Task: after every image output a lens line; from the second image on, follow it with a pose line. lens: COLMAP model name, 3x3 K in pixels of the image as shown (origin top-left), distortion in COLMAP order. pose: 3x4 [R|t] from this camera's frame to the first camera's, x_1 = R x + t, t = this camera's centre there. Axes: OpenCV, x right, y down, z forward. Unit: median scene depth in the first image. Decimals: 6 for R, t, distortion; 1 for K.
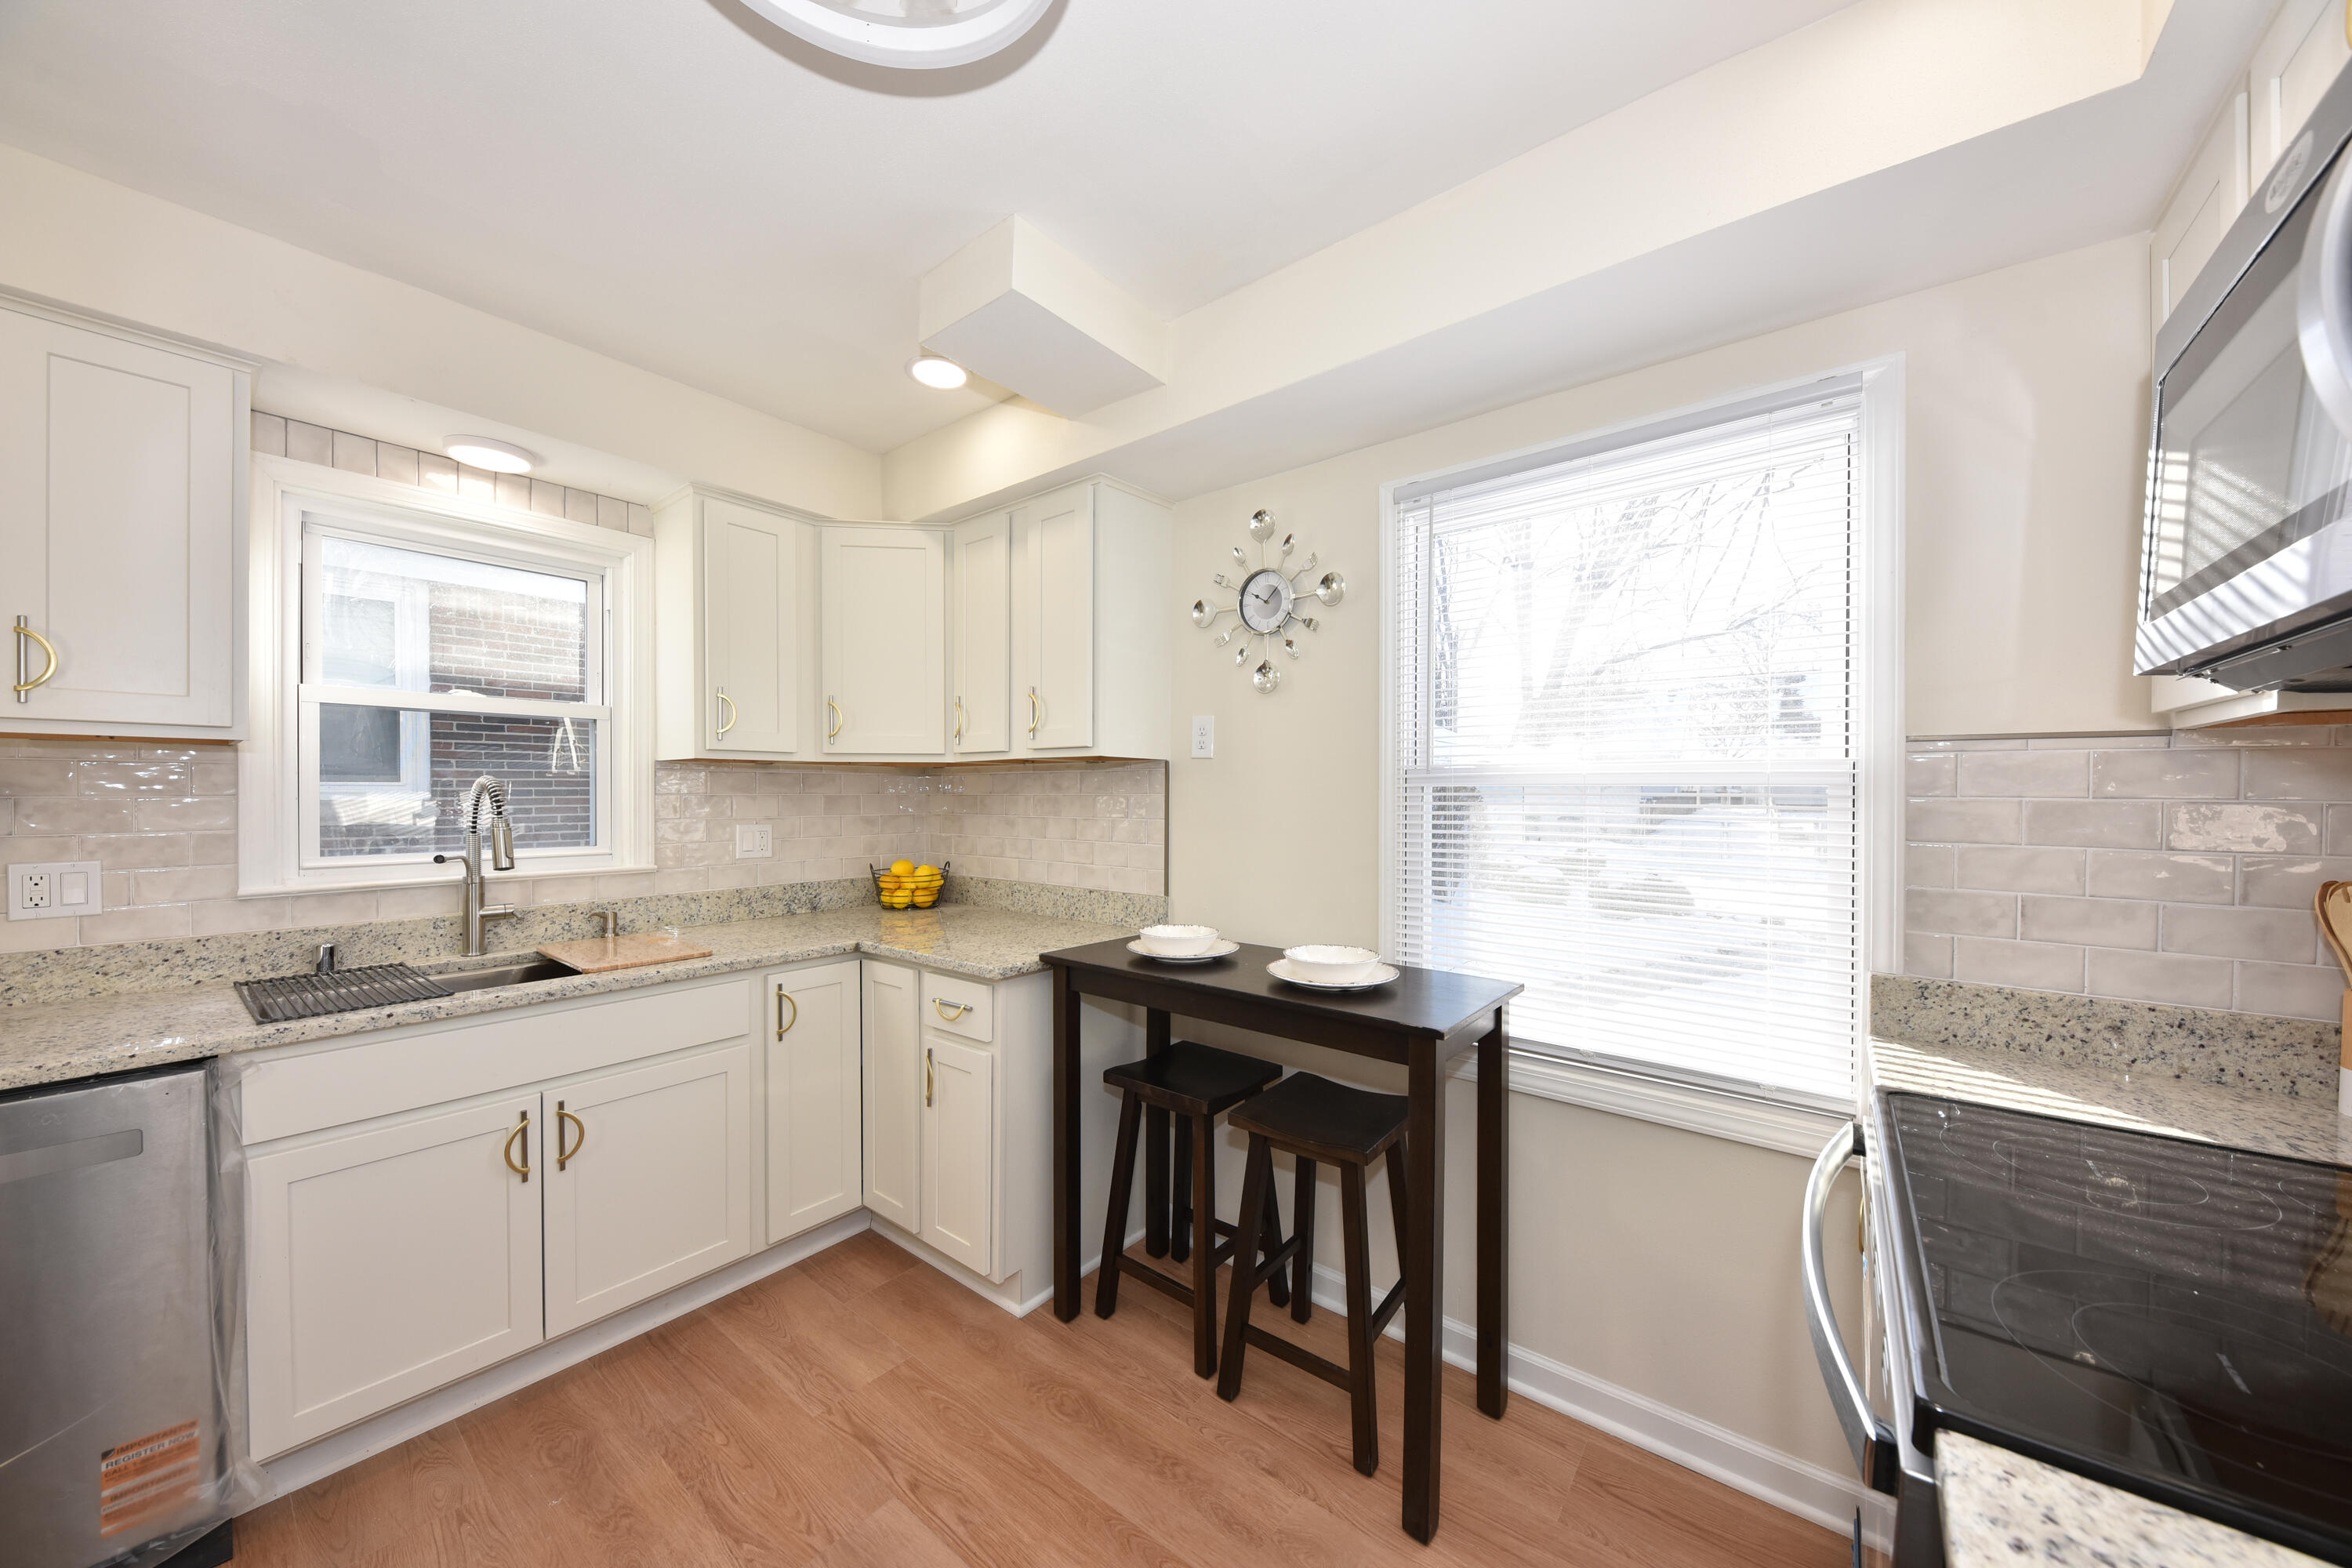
lens RADIAL K [[812.8, 0, 1179.3], [0, 812.8, 791.3], [0, 0, 1]] dist [0.012993, -0.000091]
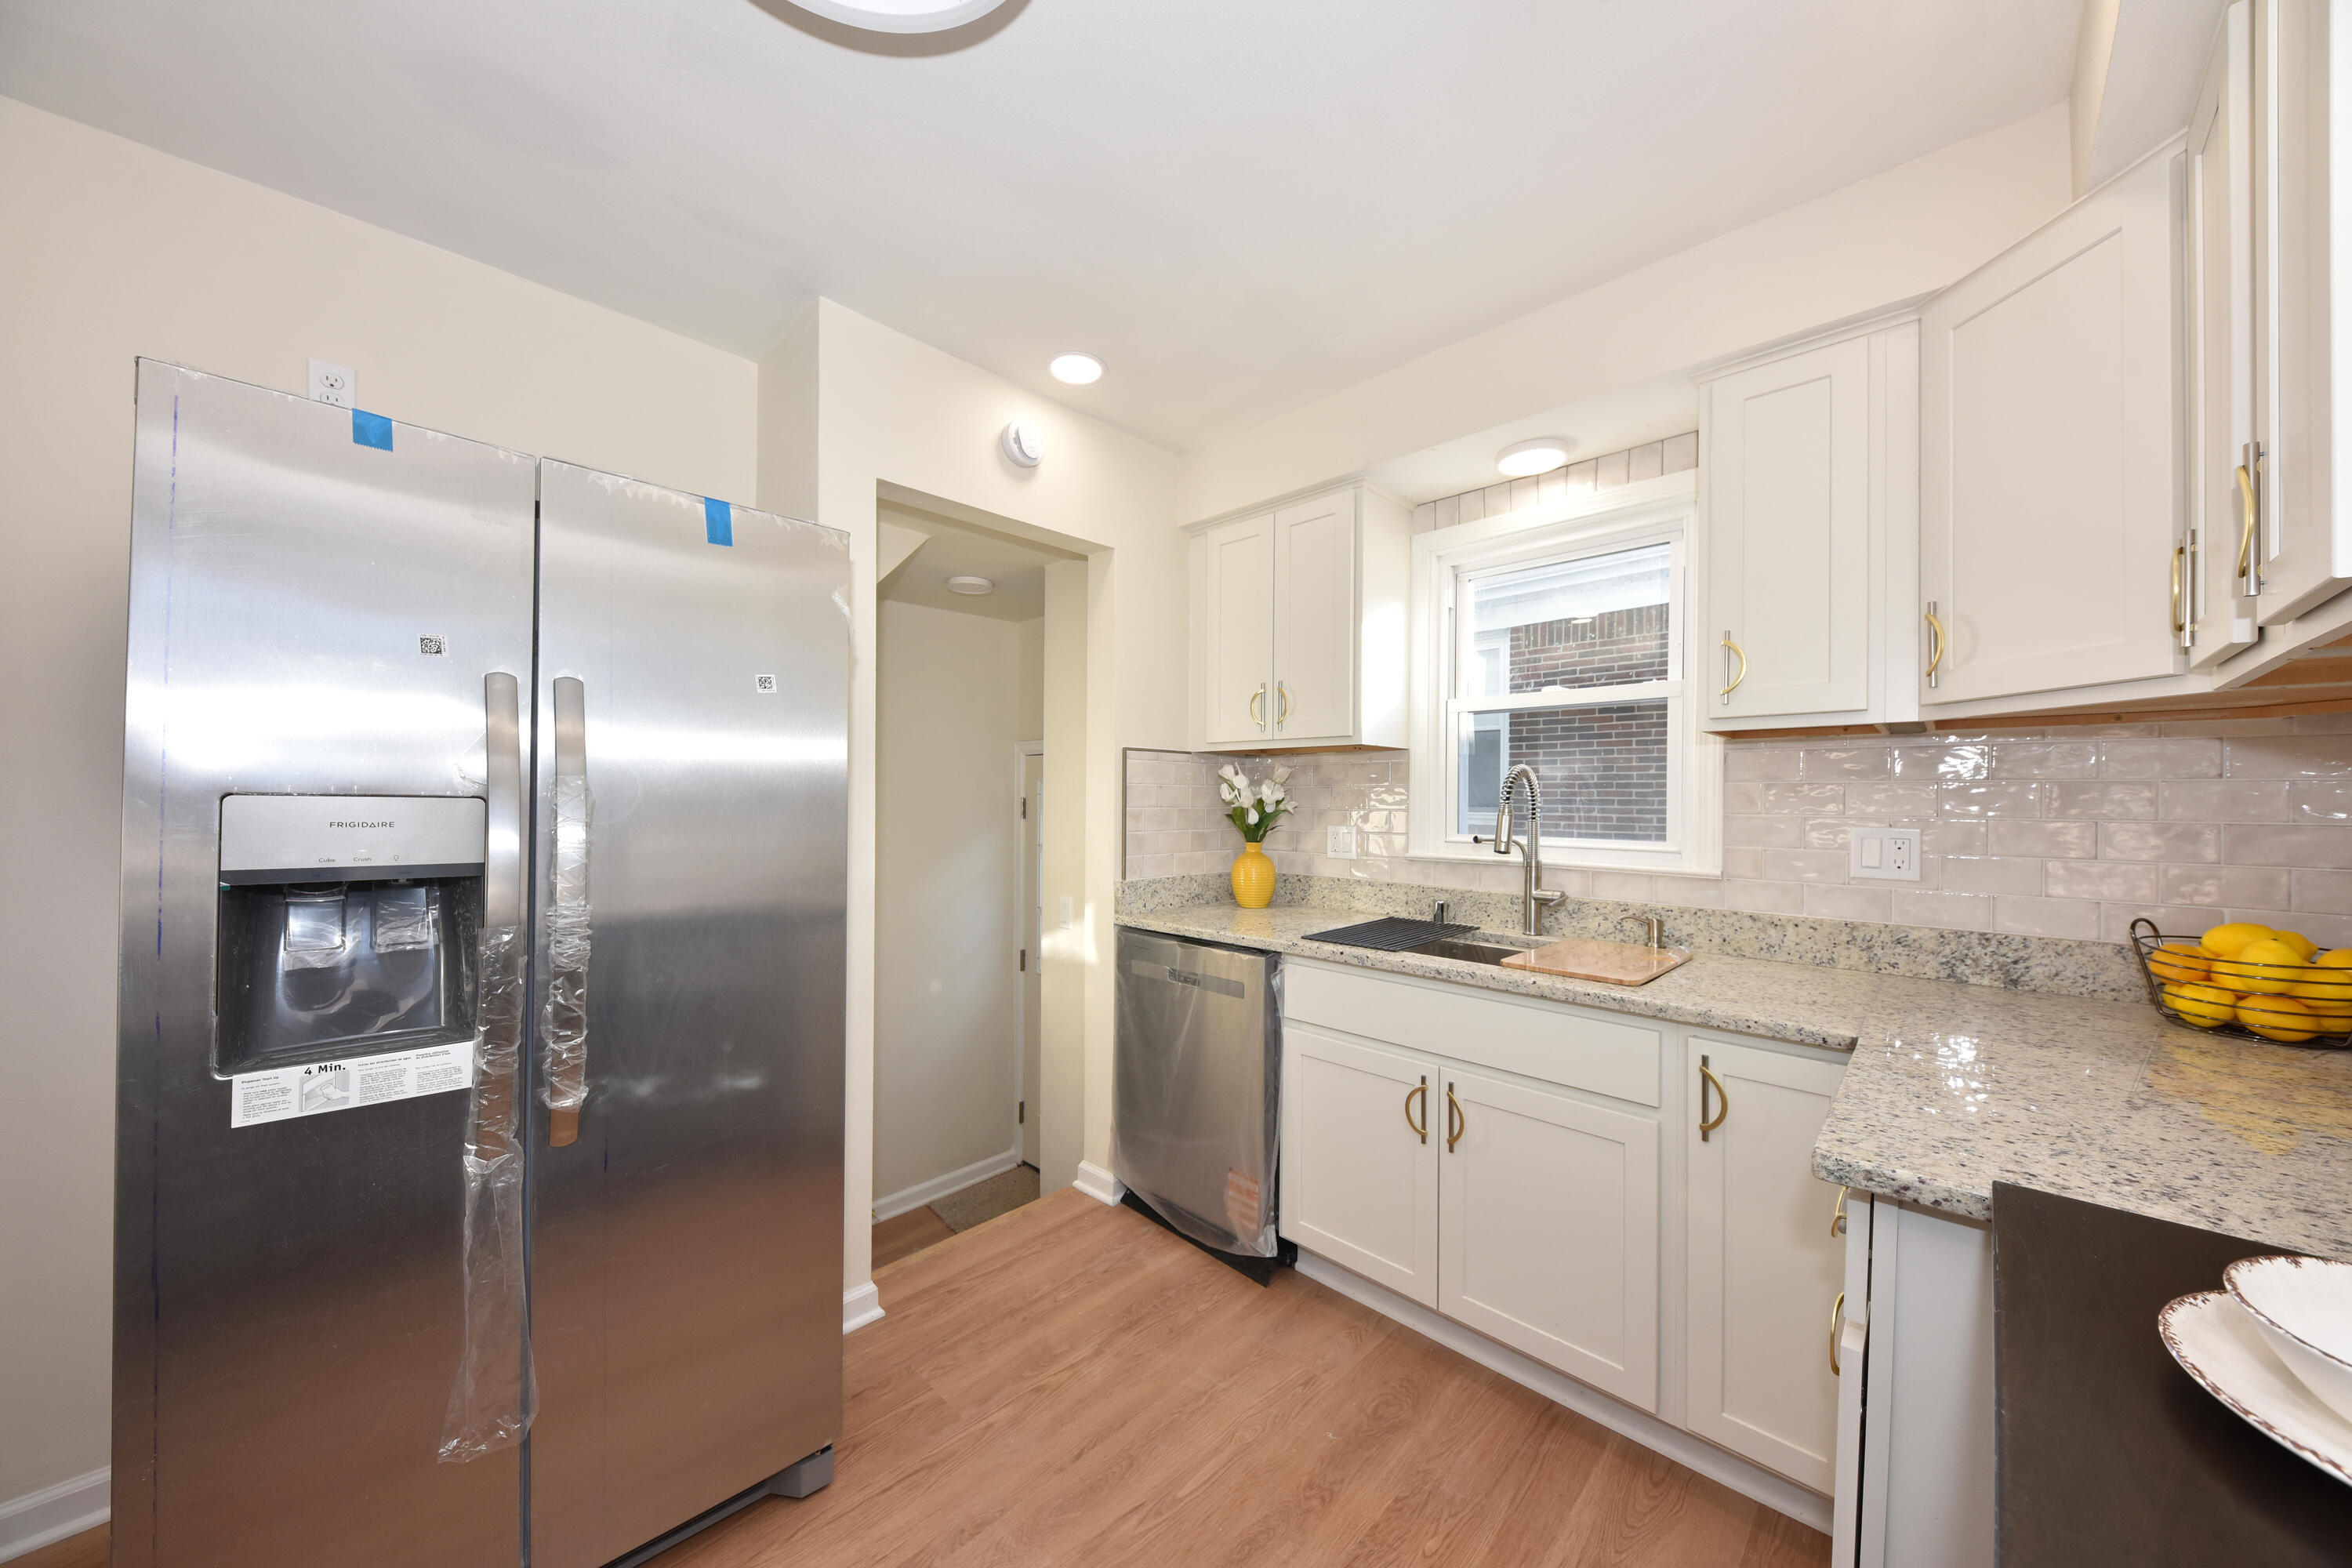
lens RADIAL K [[812.8, 0, 1180.2], [0, 812.8, 796.9], [0, 0, 1]] dist [0.012993, -0.000091]
pose [[-0.092266, -0.003734, -0.995727, 0.229296], [-0.004569, 0.999984, -0.003327, 0.026788], [0.995724, 0.004243, -0.092281, 0.636102]]
